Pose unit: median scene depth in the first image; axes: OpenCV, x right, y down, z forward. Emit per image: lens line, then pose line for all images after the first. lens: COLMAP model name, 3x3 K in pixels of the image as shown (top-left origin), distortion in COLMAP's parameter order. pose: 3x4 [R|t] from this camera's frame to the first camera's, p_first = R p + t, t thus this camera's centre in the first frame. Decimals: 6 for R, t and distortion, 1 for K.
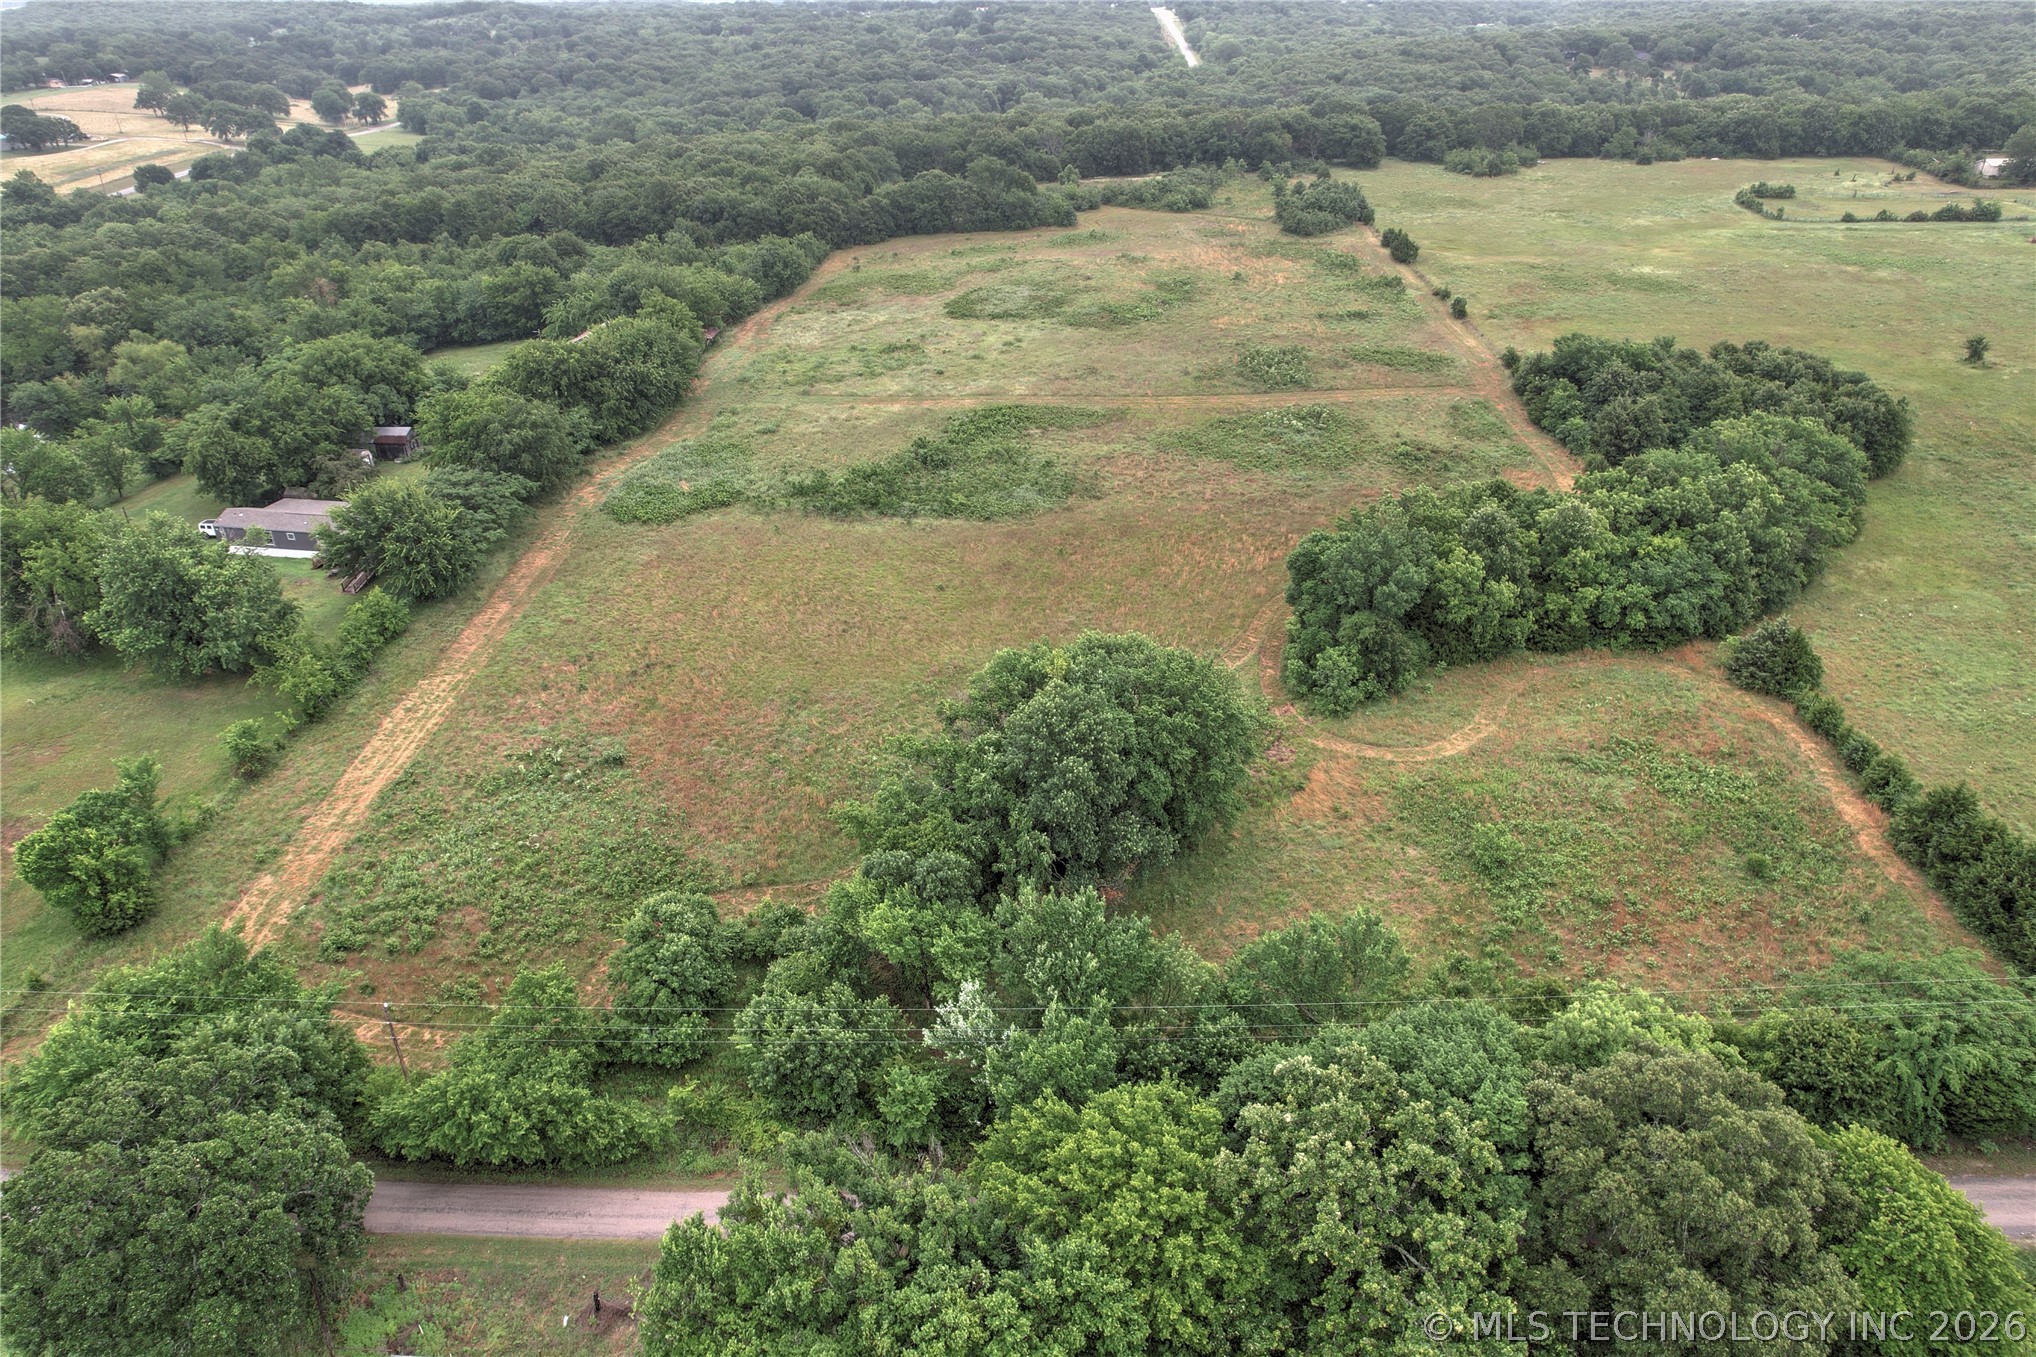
lens RADIAL K [[1315.0, 0, 1023.7], [0, 1315.0, 694.7], [0, 0, 1]] dist [-0.070470, 0.056752]
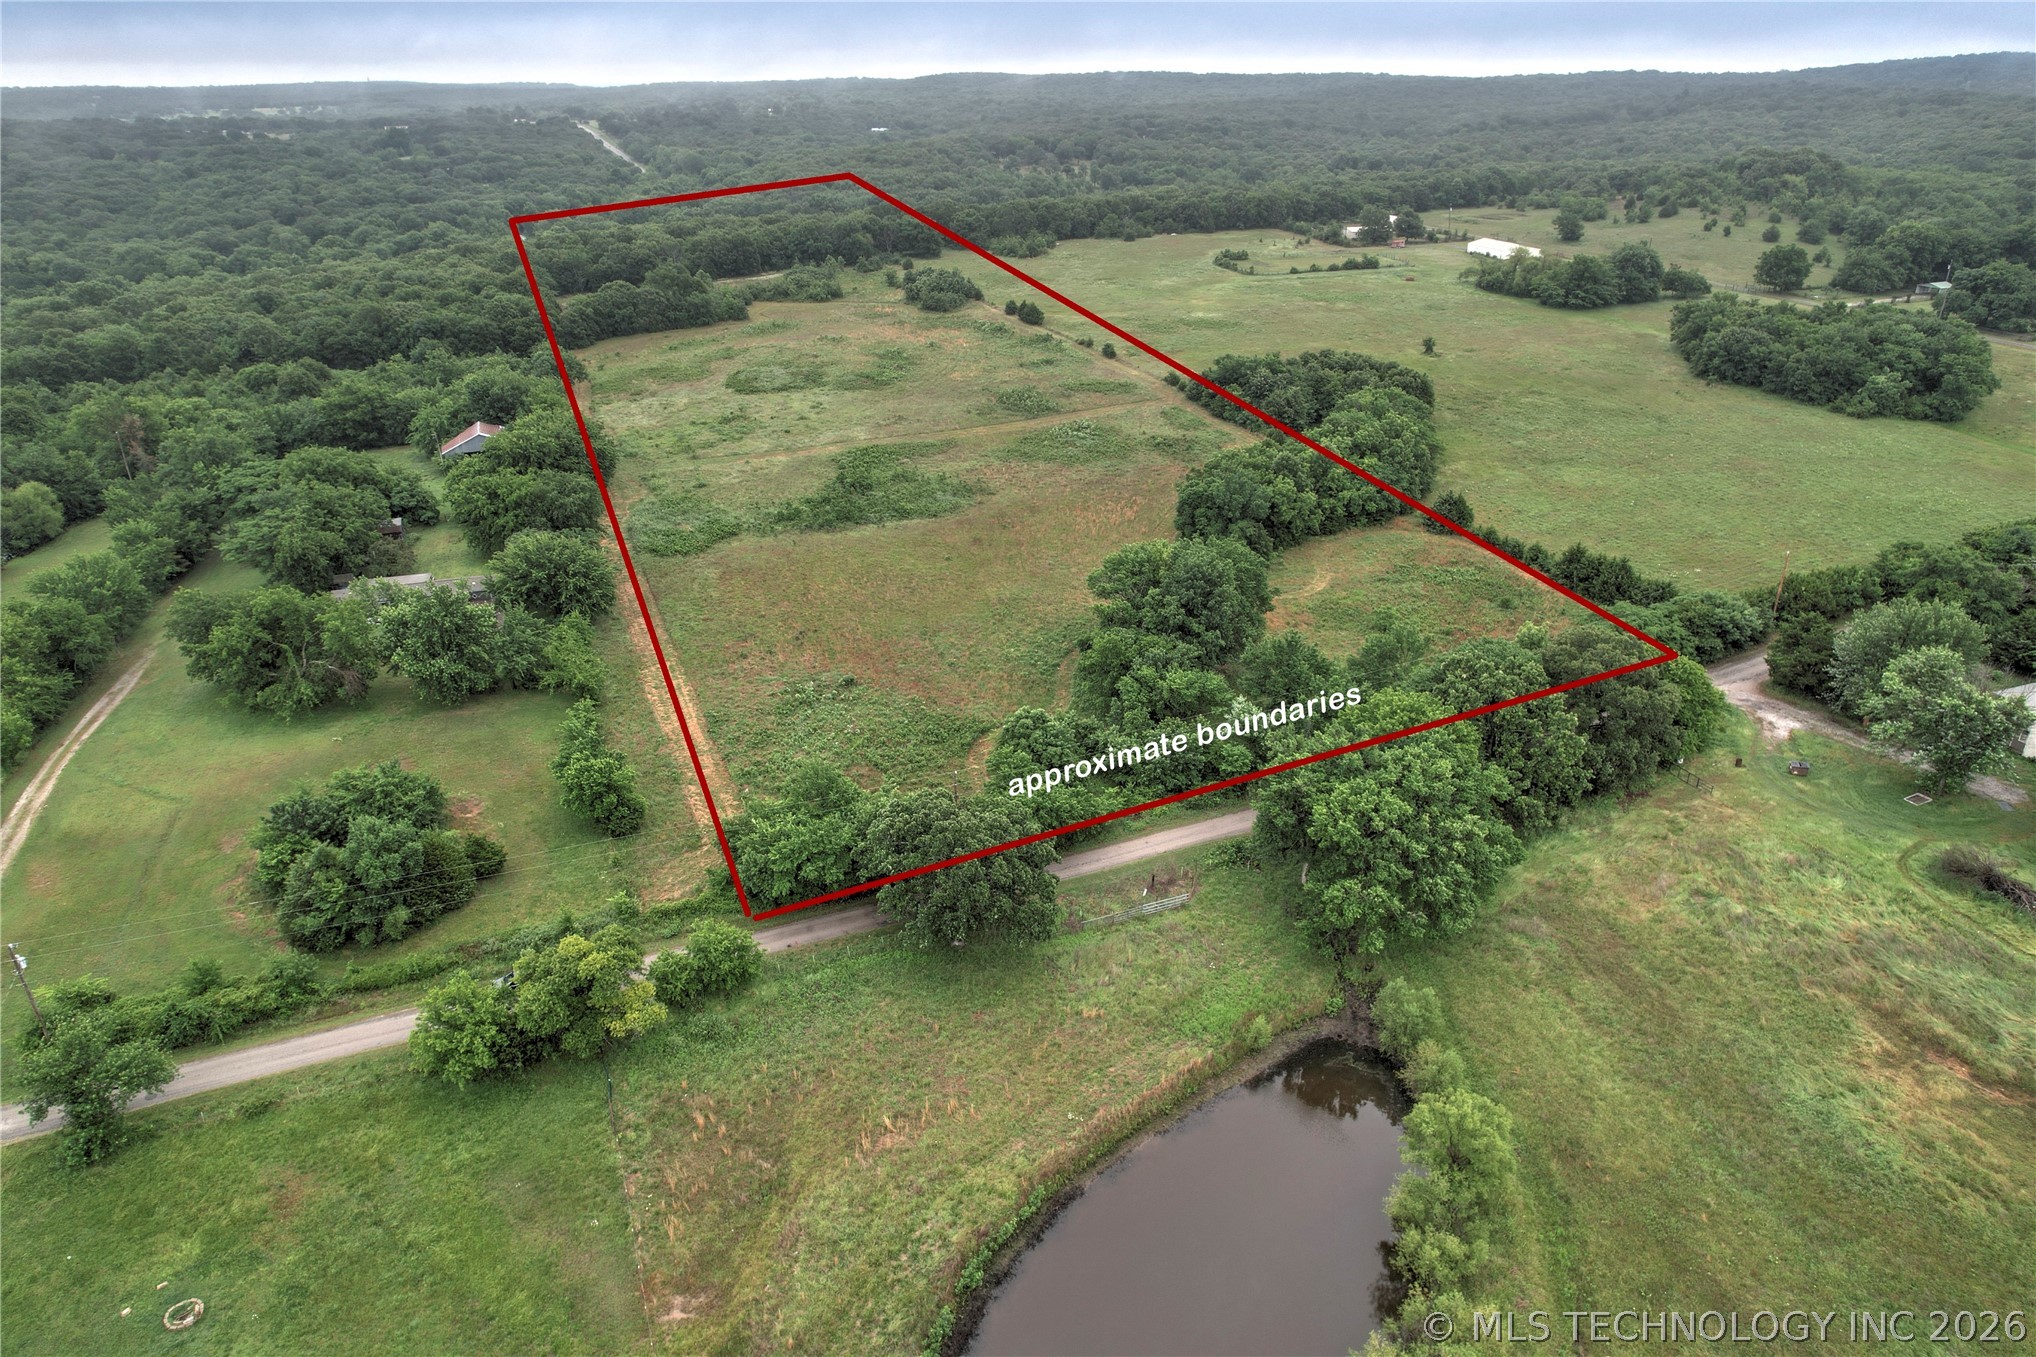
lens RADIAL K [[1315.0, 0, 1016.7], [0, 1315.0, 668.0], [0, 0, 1]] dist [-0.070470, 0.056752]
pose [[0.901804, -0.175787, 0.394777, -0.275540], [0.207947, 0.977329, -0.039836, 0.050468], [-0.378825, 0.118017, 0.917913, -0.149866]]
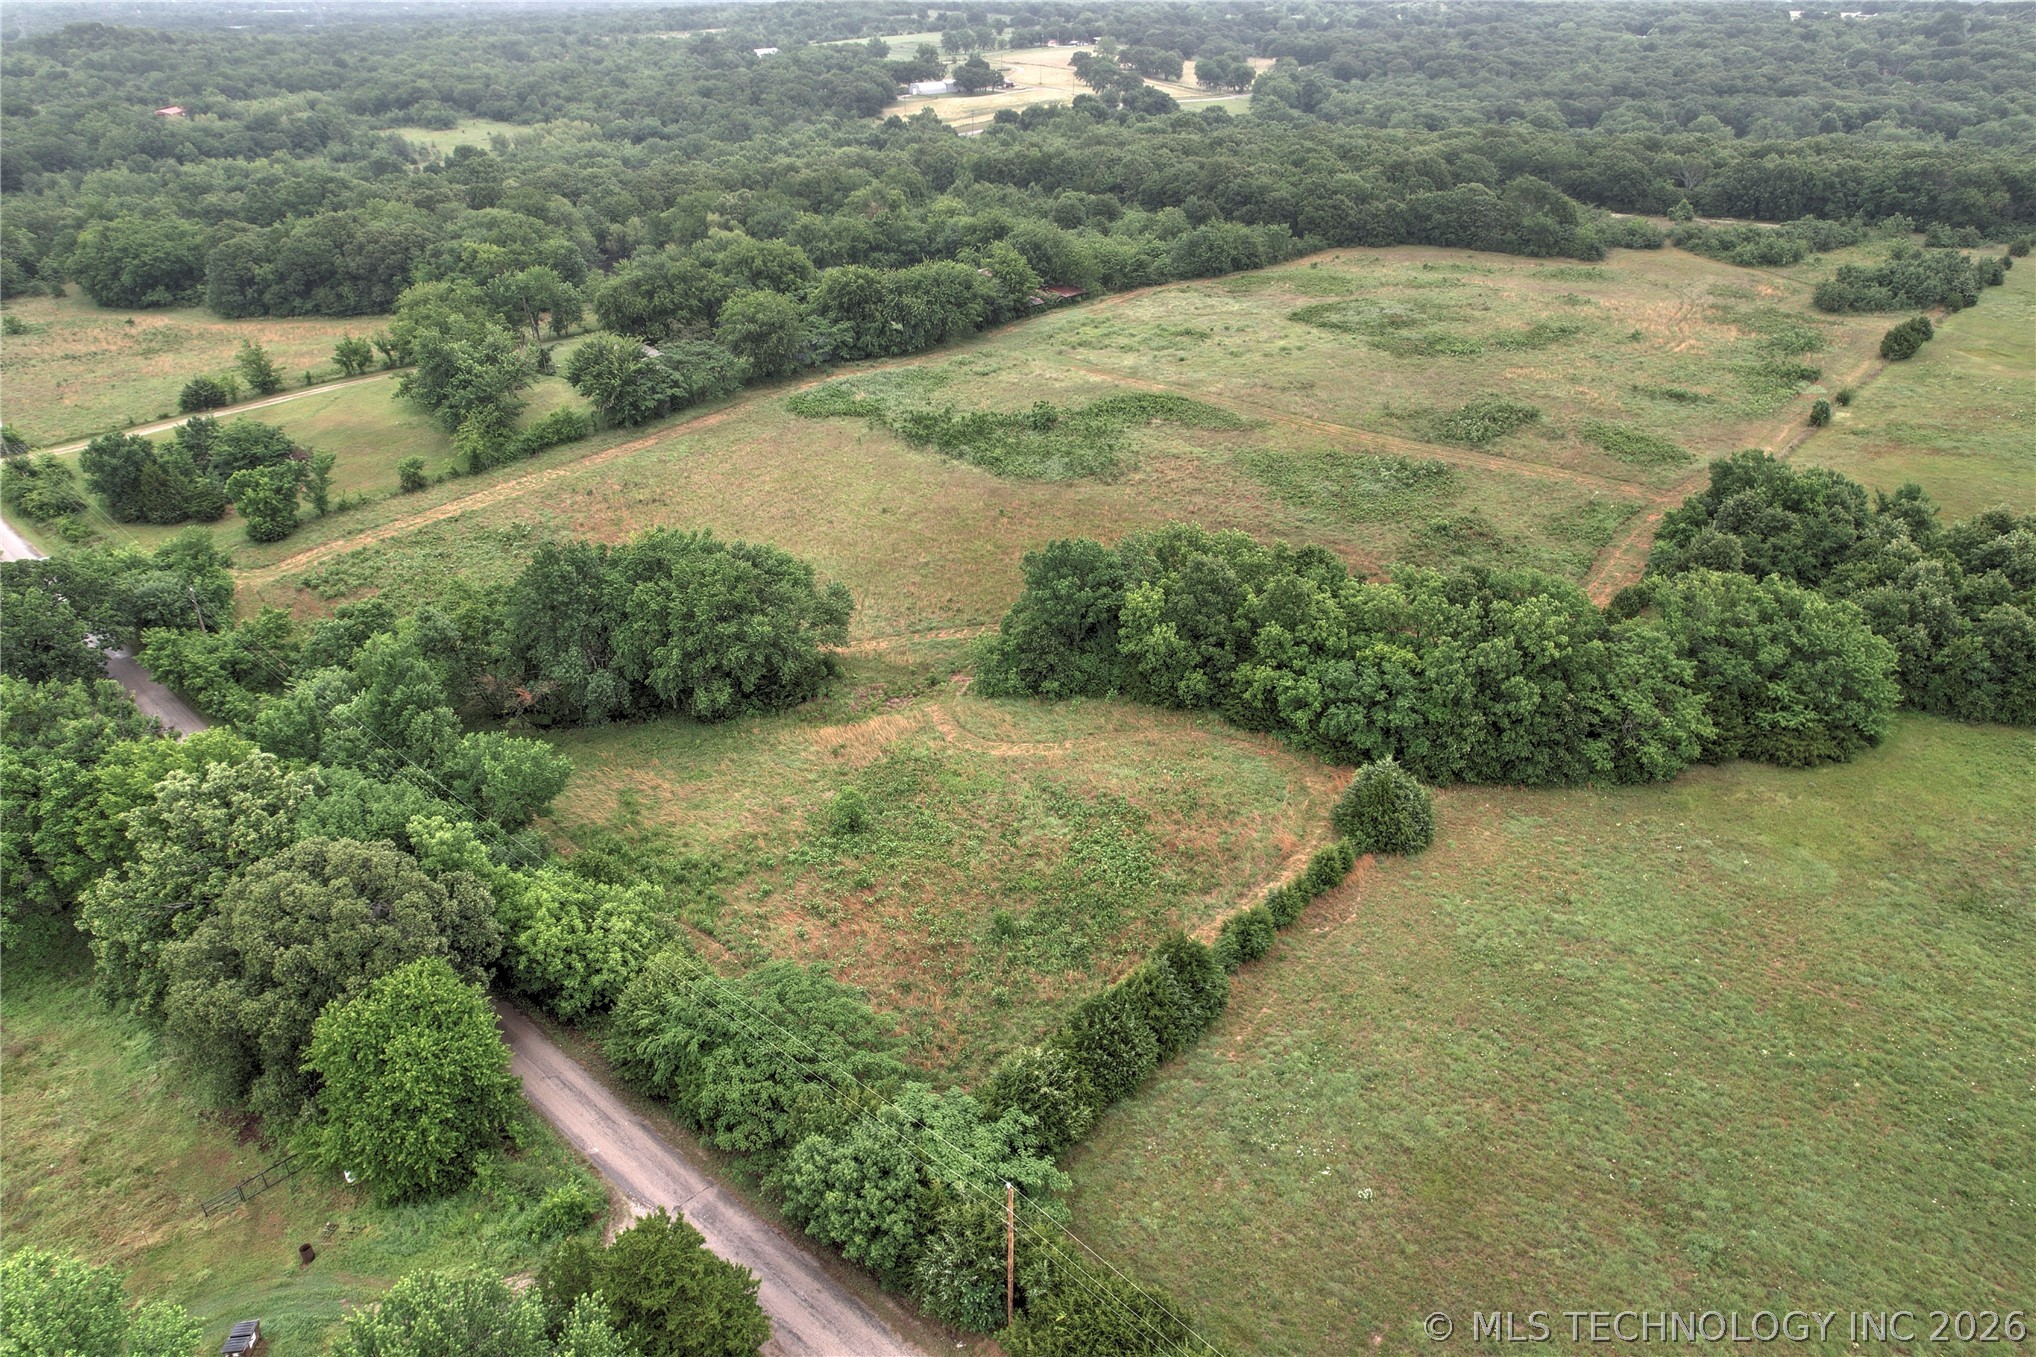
lens RADIAL K [[1315.0, 0, 1032.1], [0, 1315.0, 661.9], [0, 0, 1]] dist [-0.070470, 0.056752]
pose [[0.759475, 0.318517, -0.567226, 0.359172], [-0.324486, 0.941203, 0.094054, -0.051129], [0.563832, 0.112625, 0.818174, 0.059245]]
